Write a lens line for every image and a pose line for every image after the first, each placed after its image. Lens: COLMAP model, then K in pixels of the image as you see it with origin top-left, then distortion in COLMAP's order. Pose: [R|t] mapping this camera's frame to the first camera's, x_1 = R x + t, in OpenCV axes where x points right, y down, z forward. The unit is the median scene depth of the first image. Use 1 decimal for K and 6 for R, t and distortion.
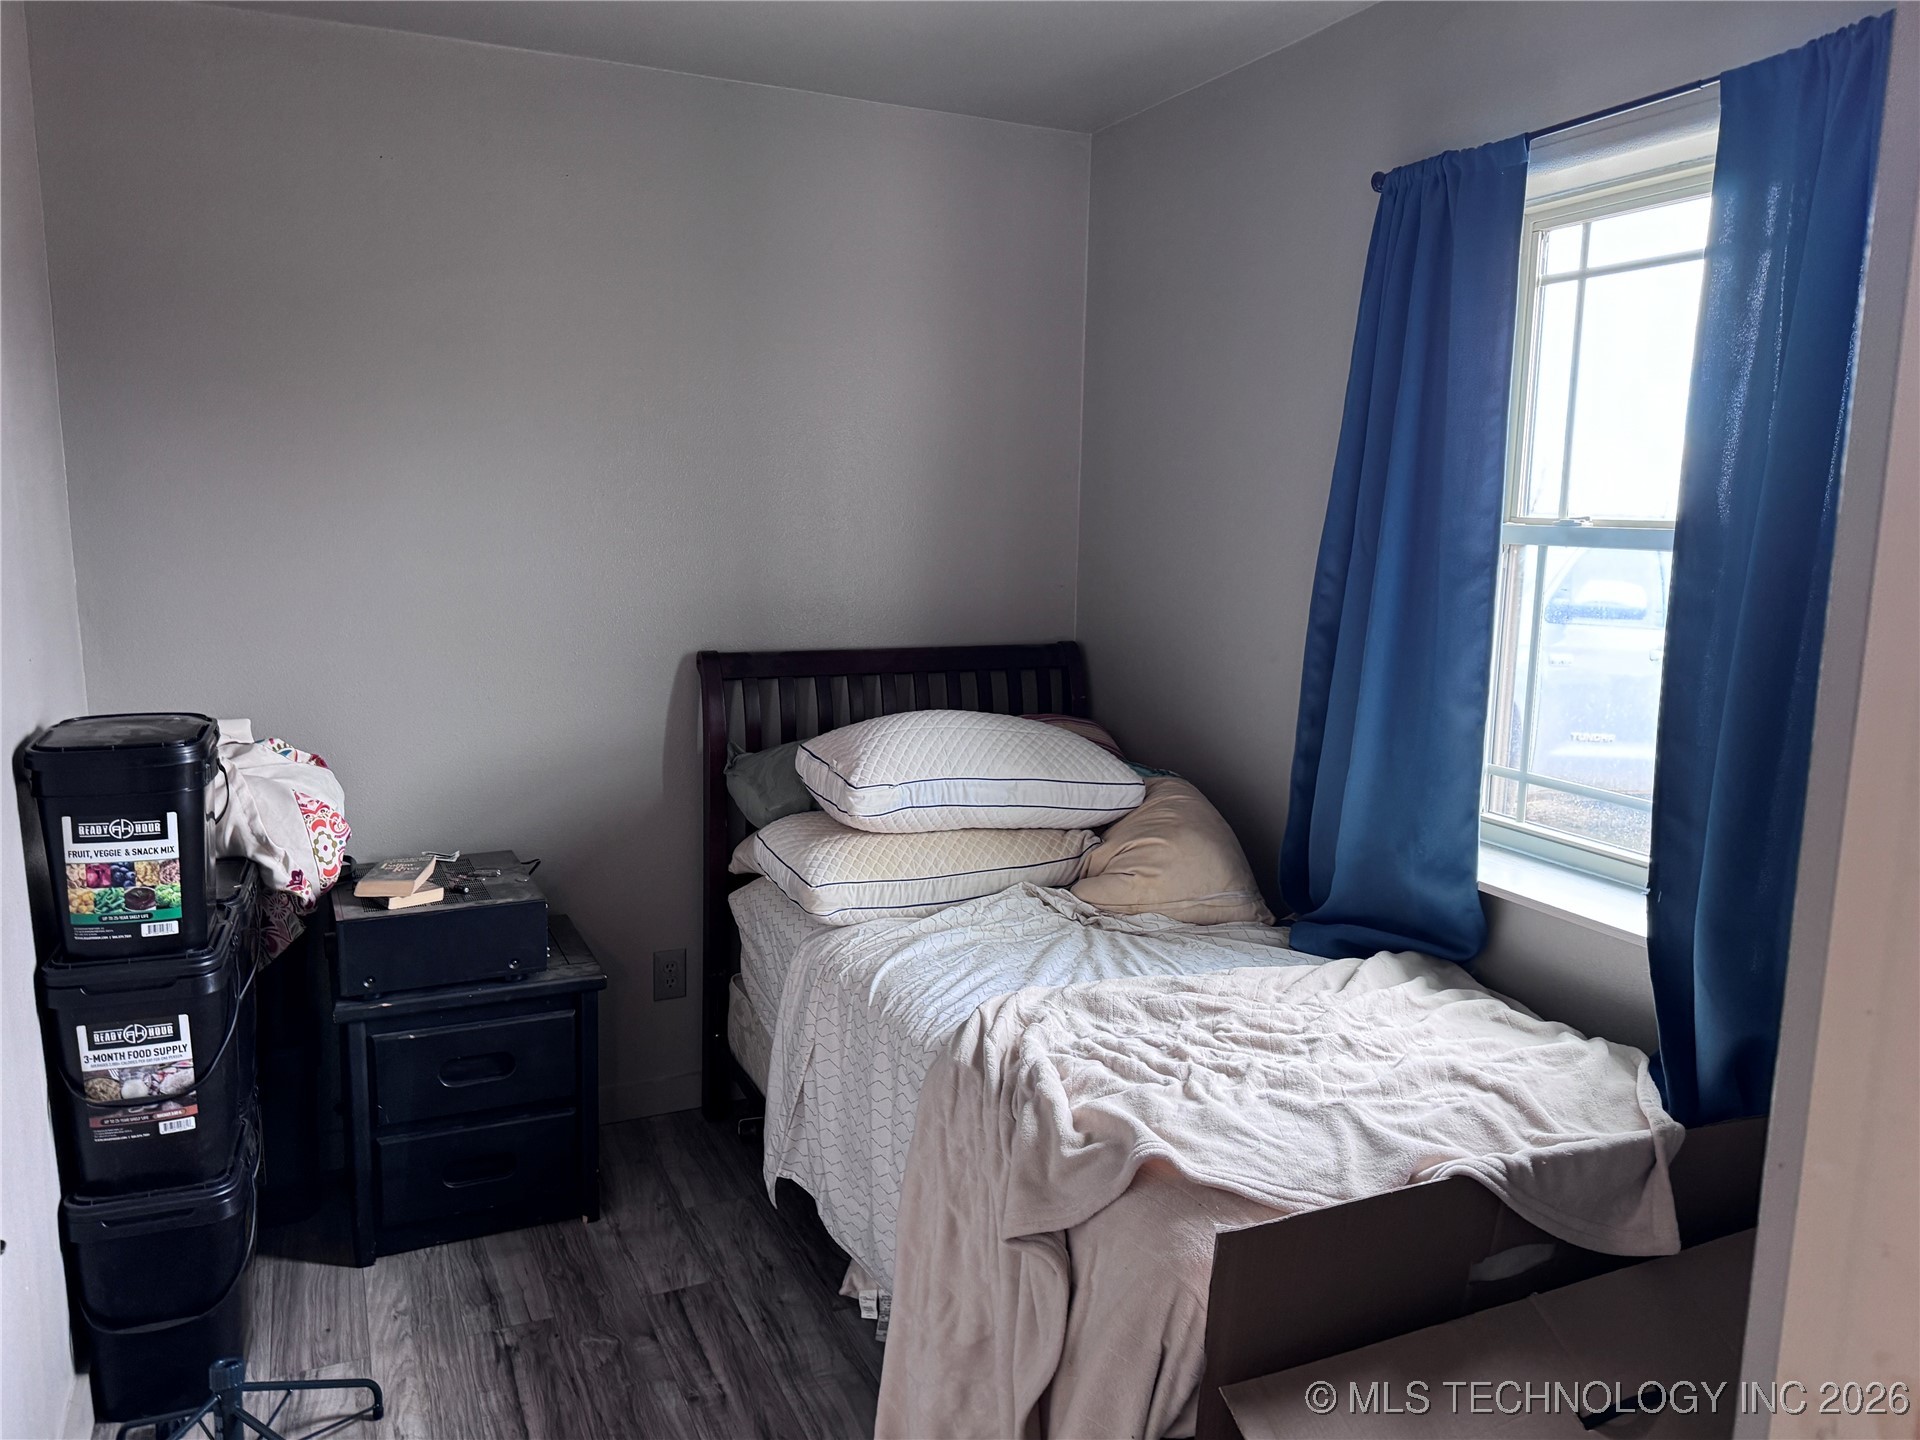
lens RADIAL K [[1387.7, 0, 954.5], [0, 1387.7, 722.2], [0, 0, 1]] dist [0.059561, -0.078637]
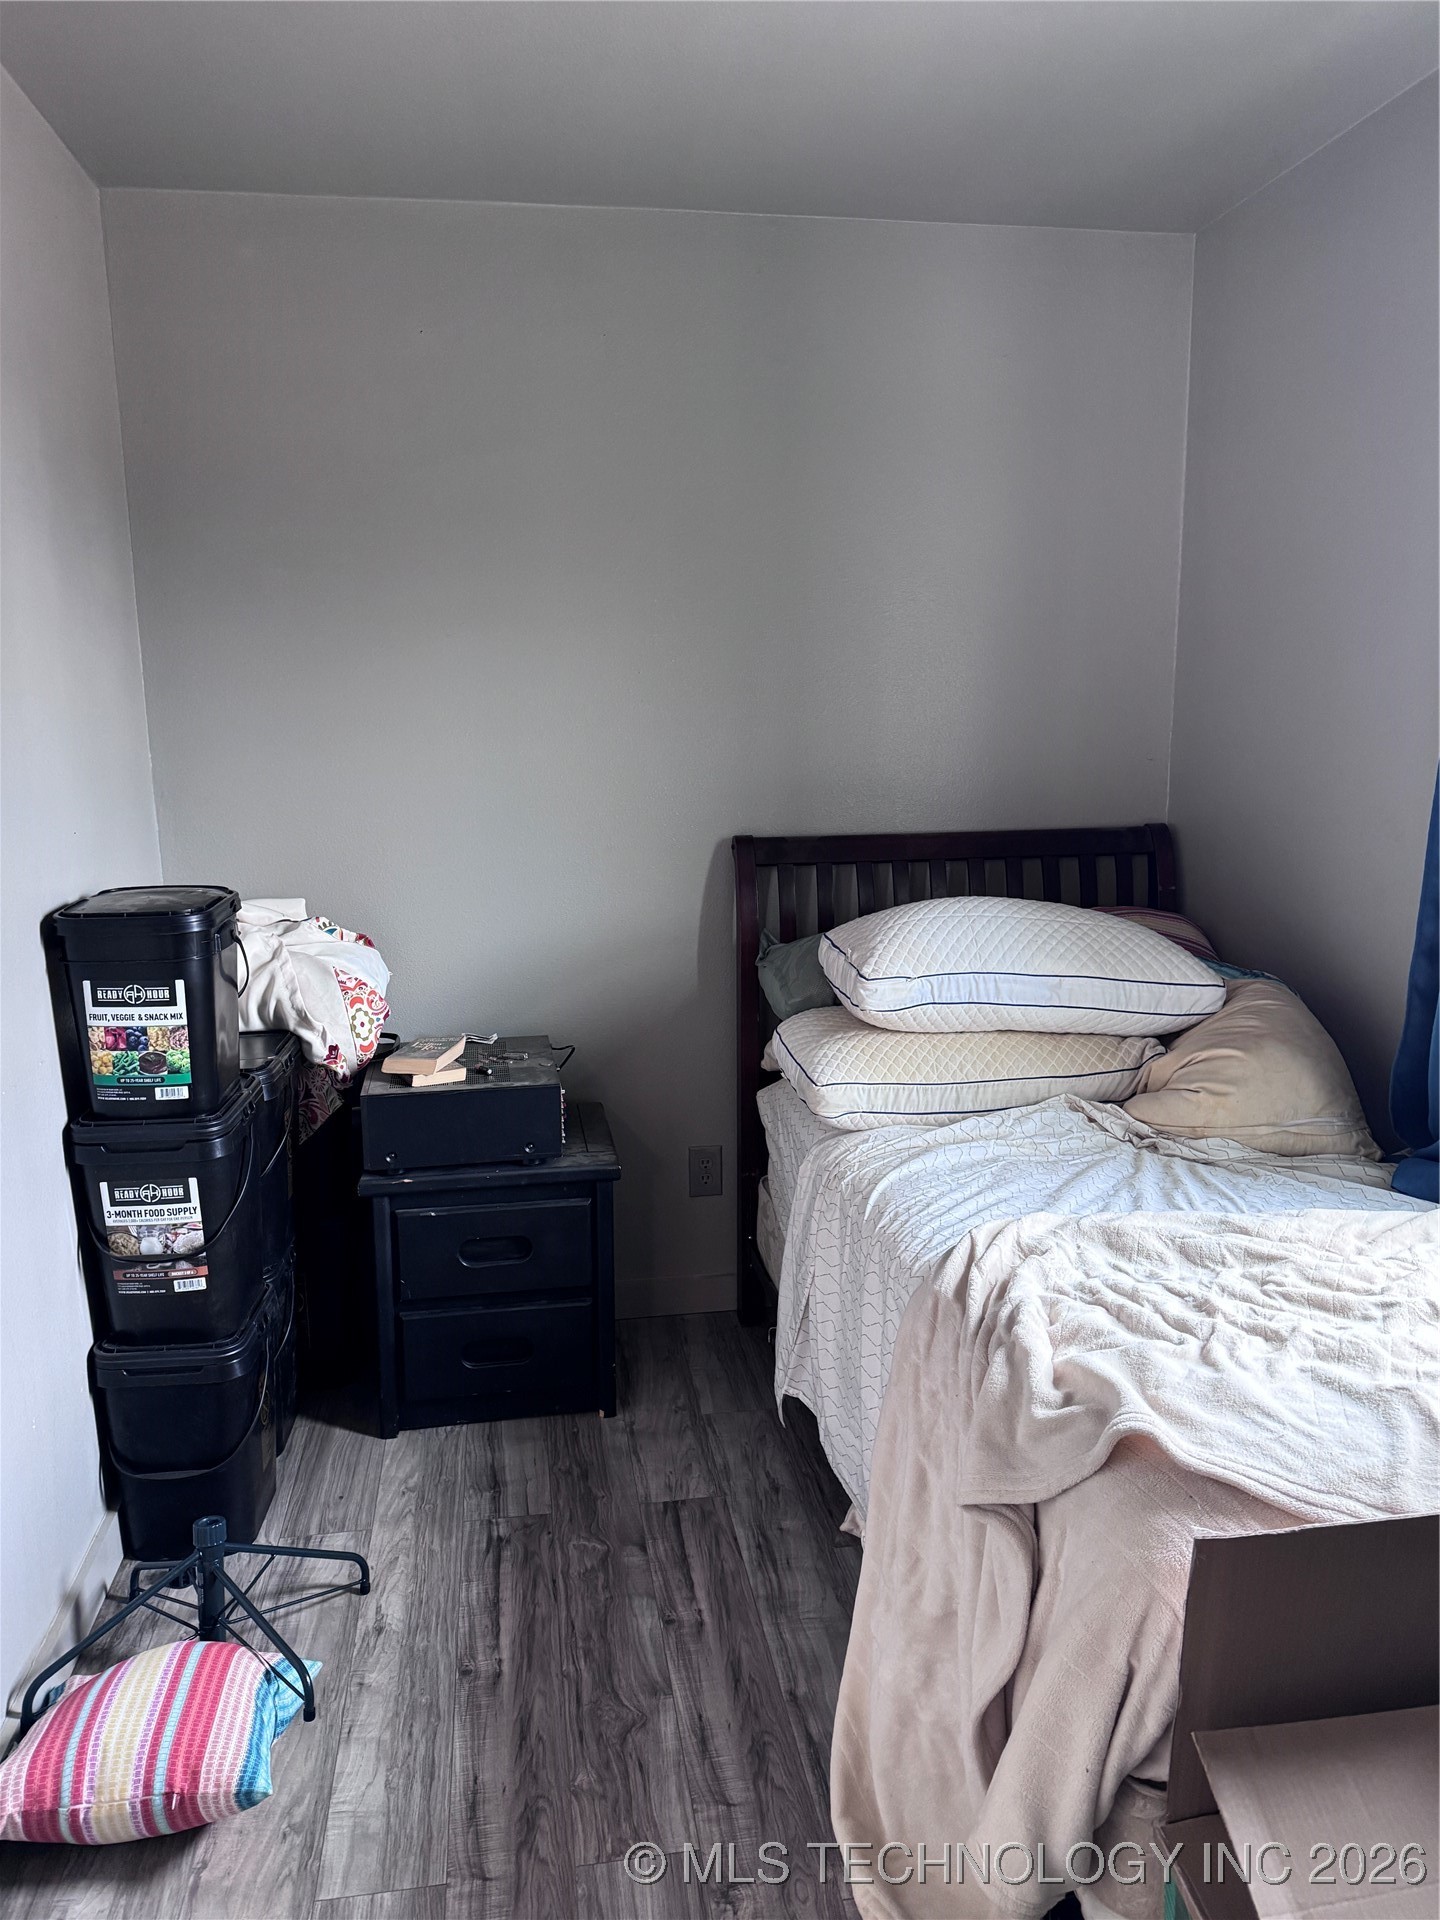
lens RADIAL K [[1387.7, 0, 728.5], [0, 1387.7, 952.8], [0, 0, 1]] dist [0.059561, -0.078637]
pose [[0.962000, 0.022832, -0.272092, 0.090122], [-0.017880, 0.999627, 0.020666, 0.013088], [0.272462, -0.015015, 0.962049, 0.105160]]
